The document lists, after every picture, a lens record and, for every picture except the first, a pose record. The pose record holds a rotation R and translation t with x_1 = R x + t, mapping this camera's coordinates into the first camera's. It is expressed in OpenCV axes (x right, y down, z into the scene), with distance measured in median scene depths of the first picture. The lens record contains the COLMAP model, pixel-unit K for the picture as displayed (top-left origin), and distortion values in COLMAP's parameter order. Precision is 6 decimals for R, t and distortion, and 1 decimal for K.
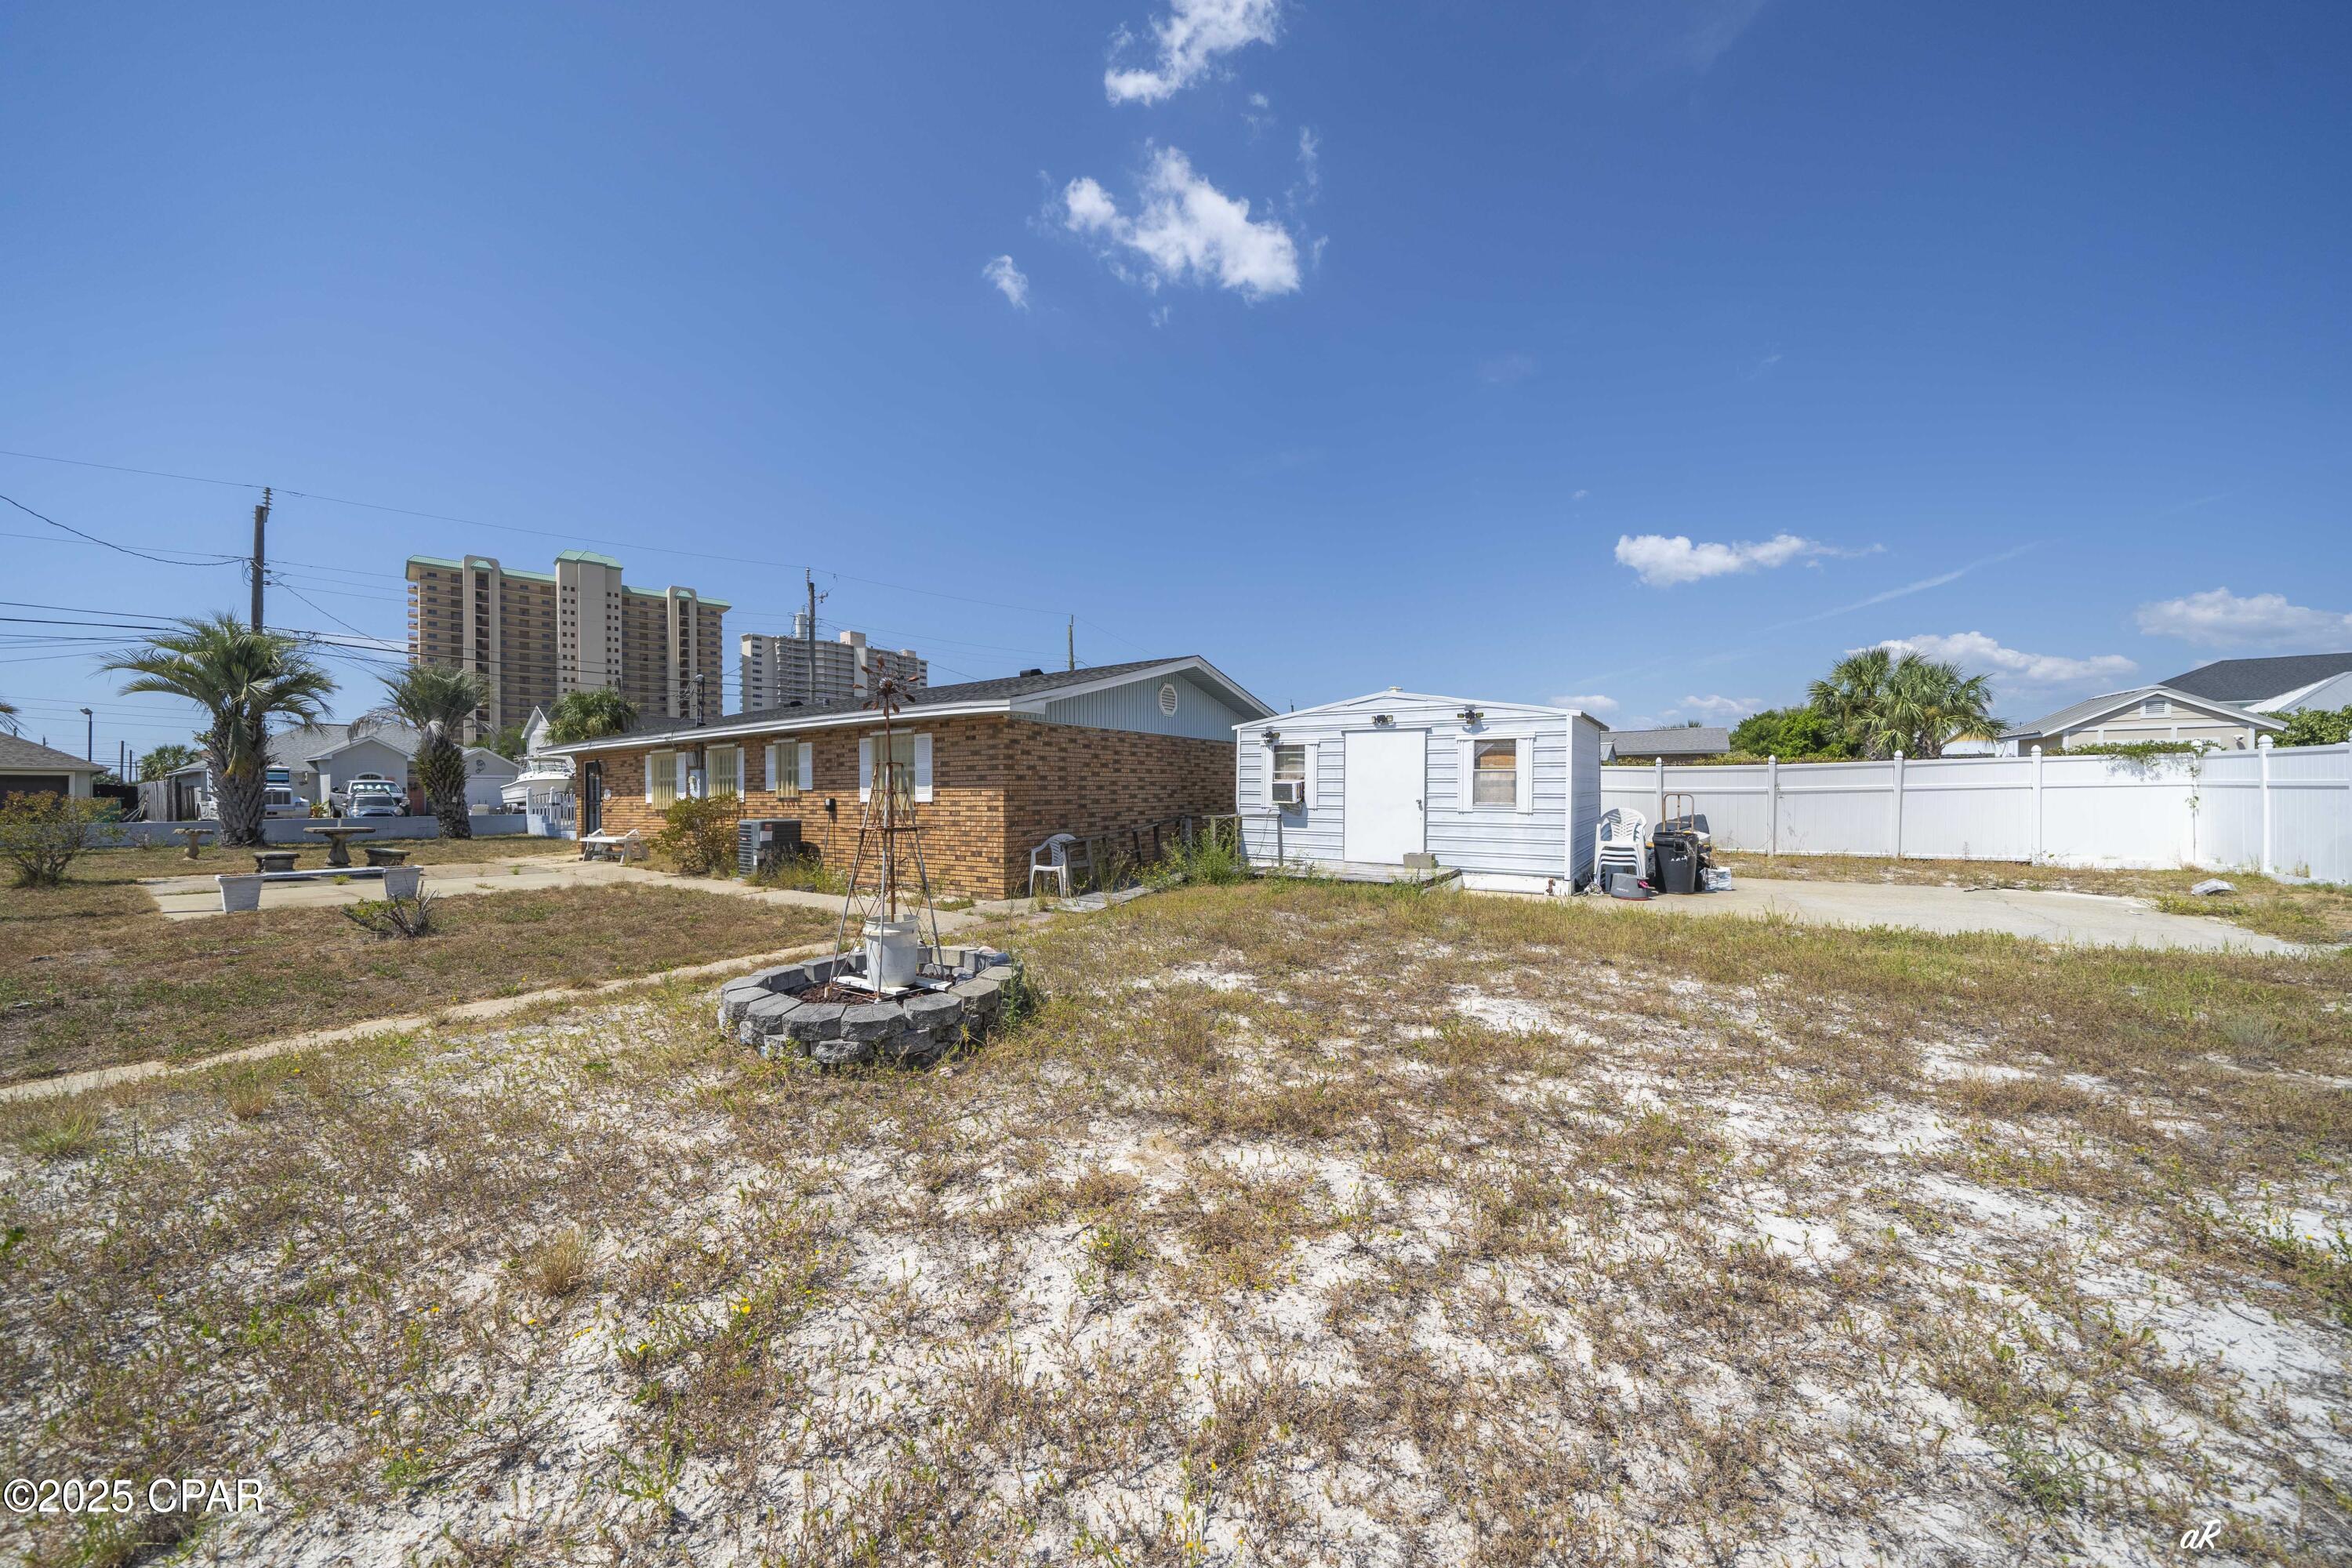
lens RADIAL K [[797.9, 0, 1176.7], [0, 797.9, 785.1], [0, 0, 1]] dist [-0.005747, -0.000181]
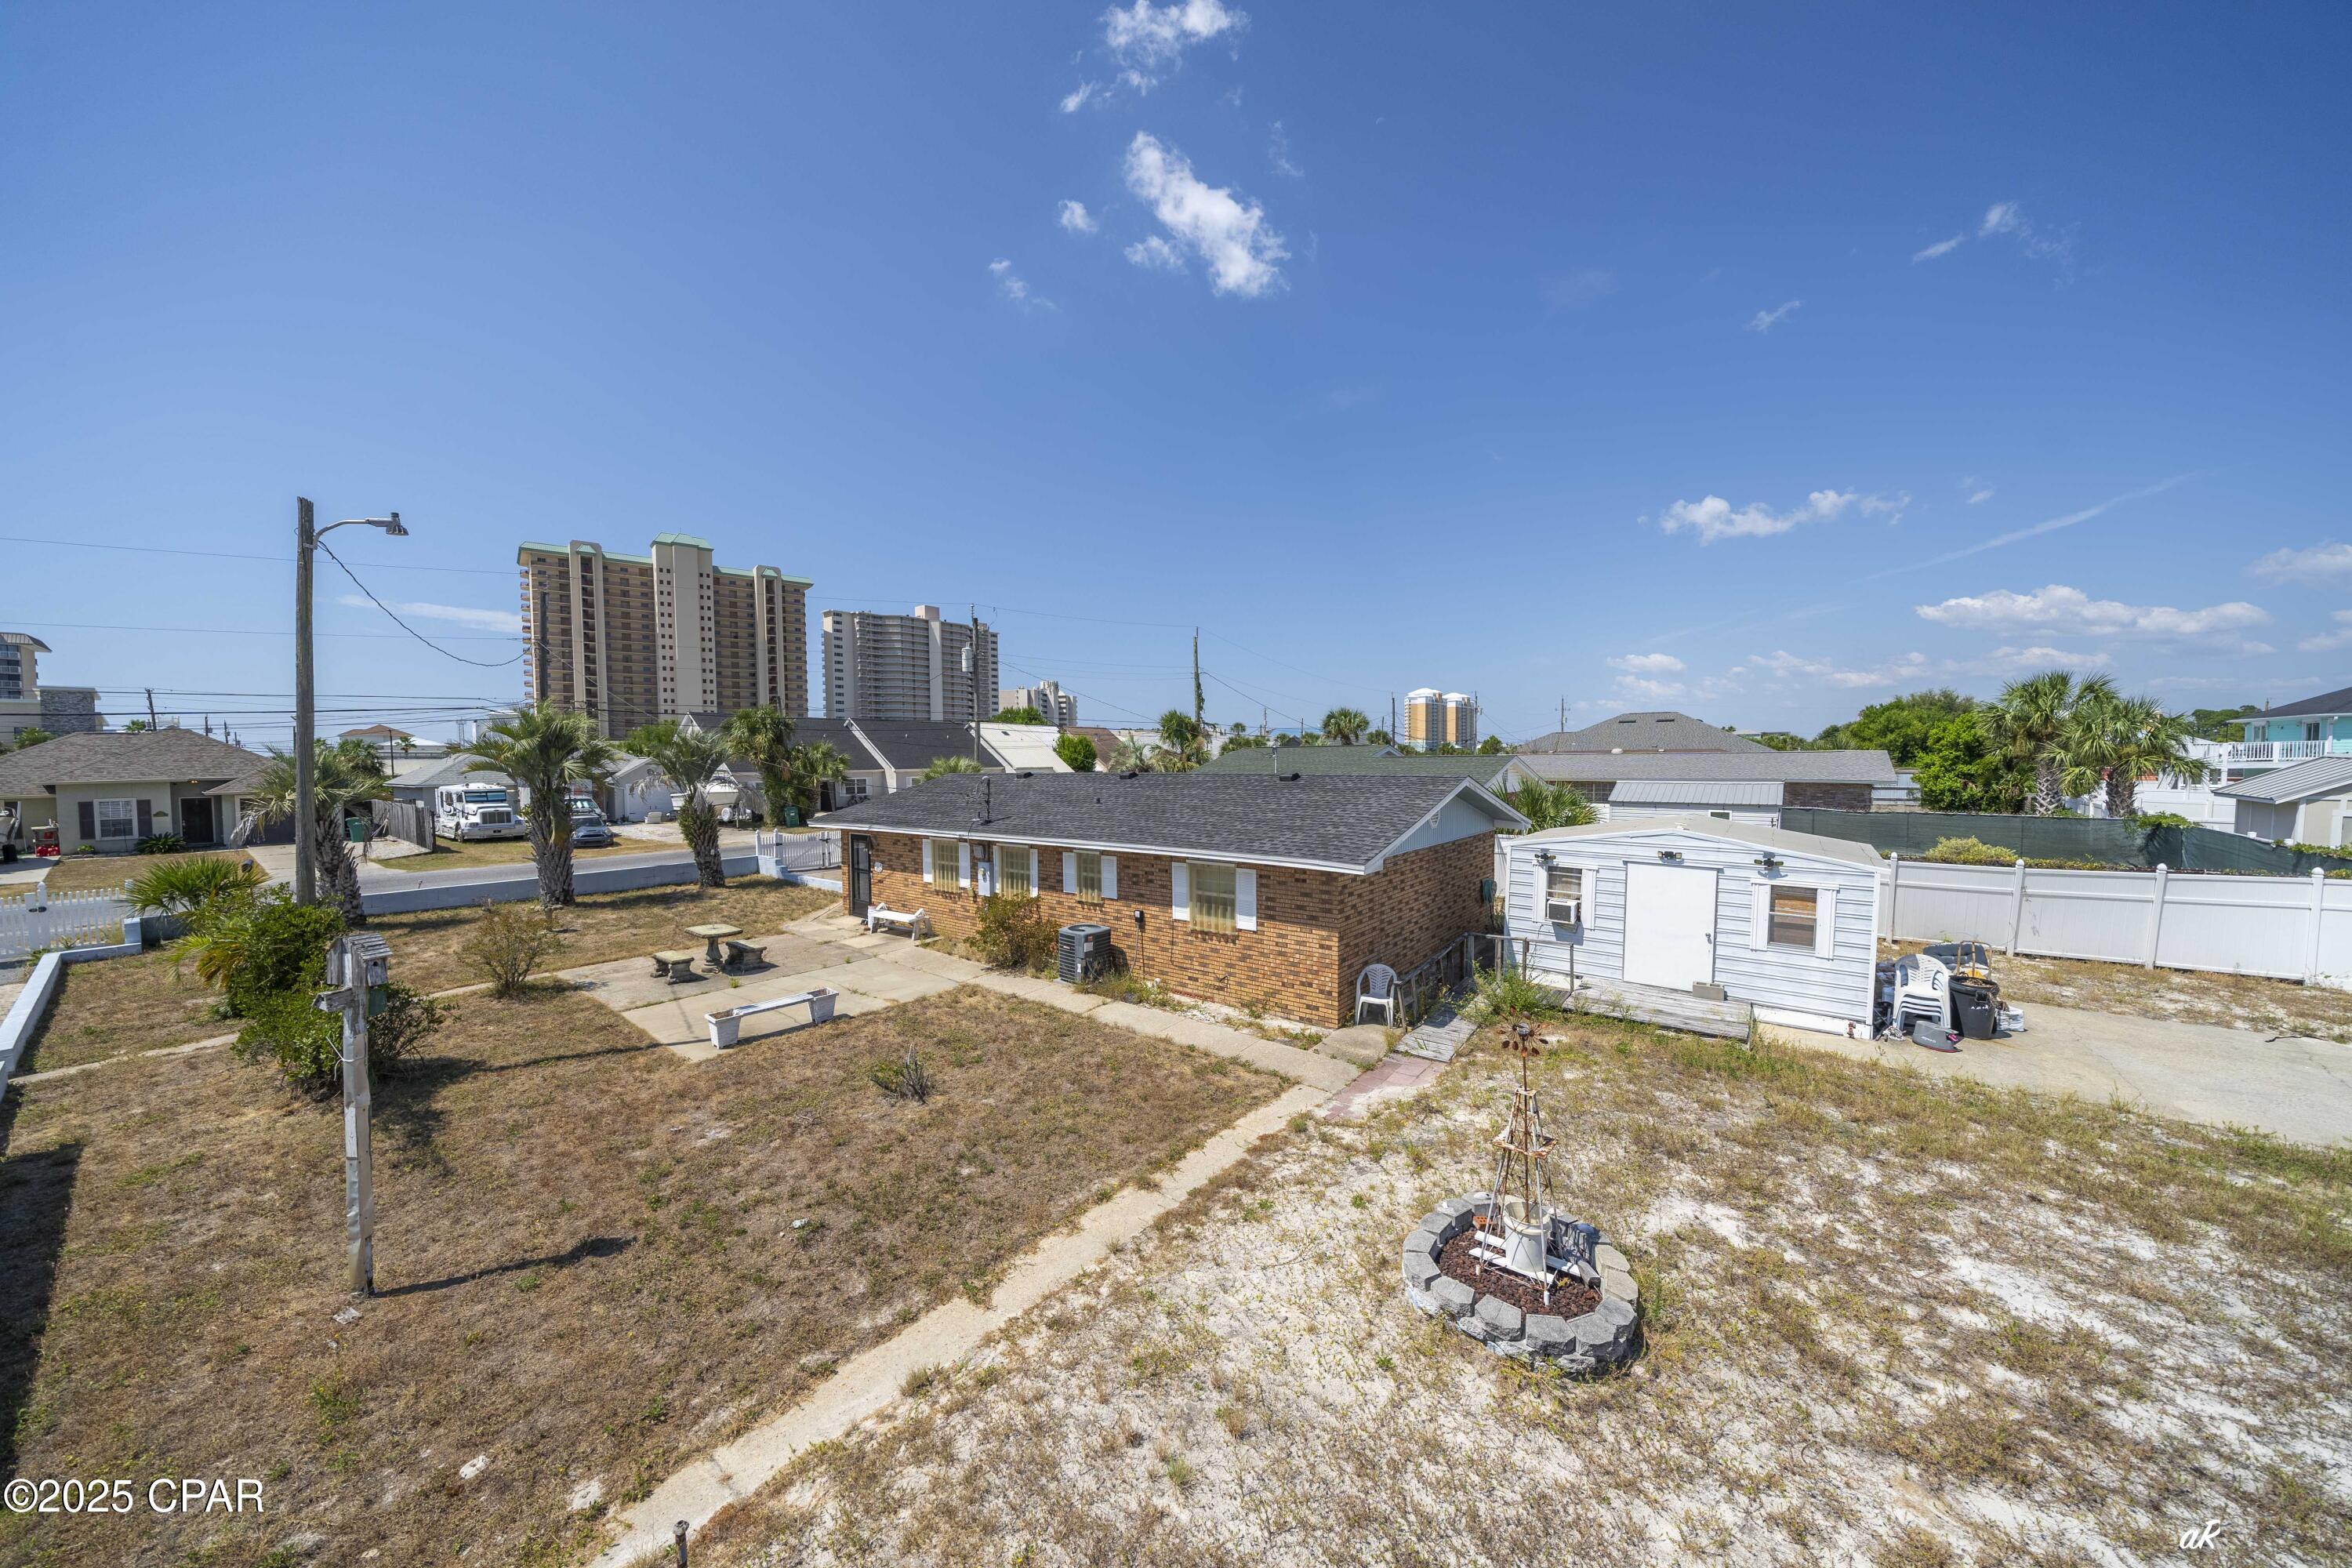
lens RADIAL K [[797.9, 0, 1175.7], [0, 797.9, 785.3], [0, 0, 1]] dist [-0.005747, -0.000181]
pose [[0.997494, 0.003098, -0.070681, -0.312136], [0.000232, 0.998892, 0.047057, -0.215602], [0.070749, -0.046956, 0.996388, -0.101345]]
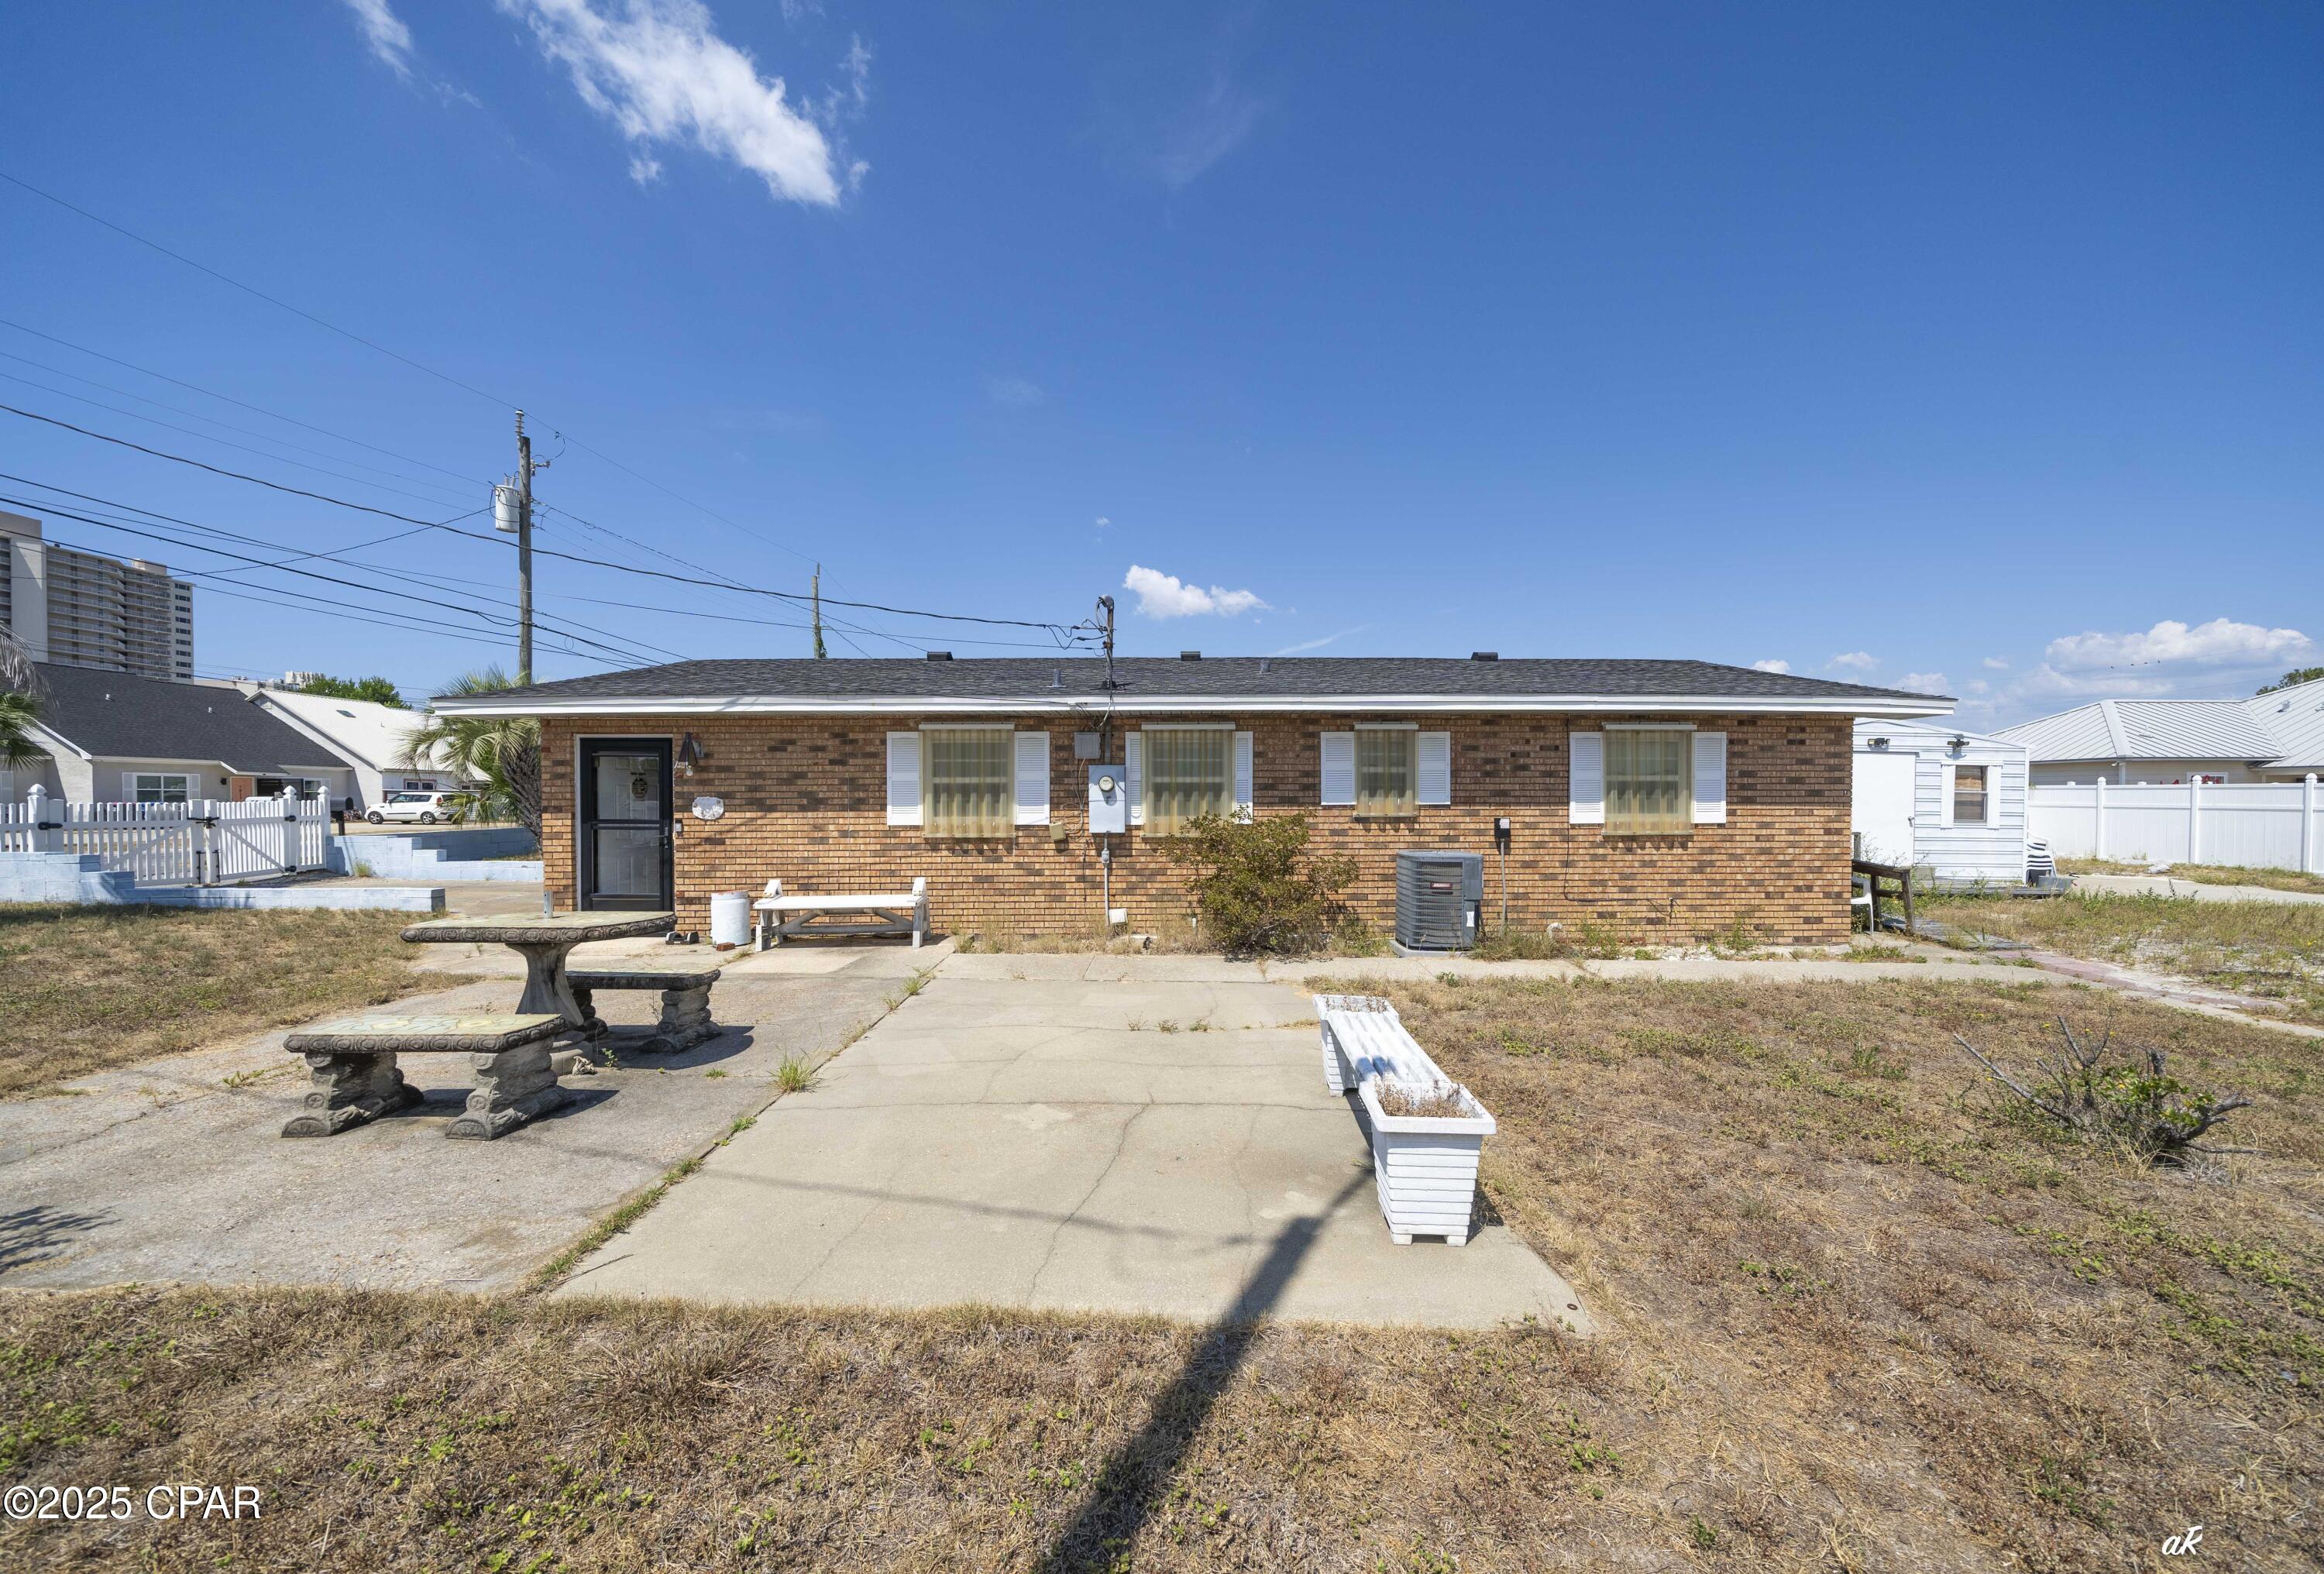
lens RADIAL K [[829.9, 0, 1198.6], [0, 829.9, 830.4], [0, 0, 1]] dist [-0.007115, -0.000761]
pose [[0.813916, -0.012688, 0.580843, -1.064733], [-0.012382, 0.999156, 0.039176, 0.003156], [-0.580850, -0.039078, 0.813072, 0.599865]]
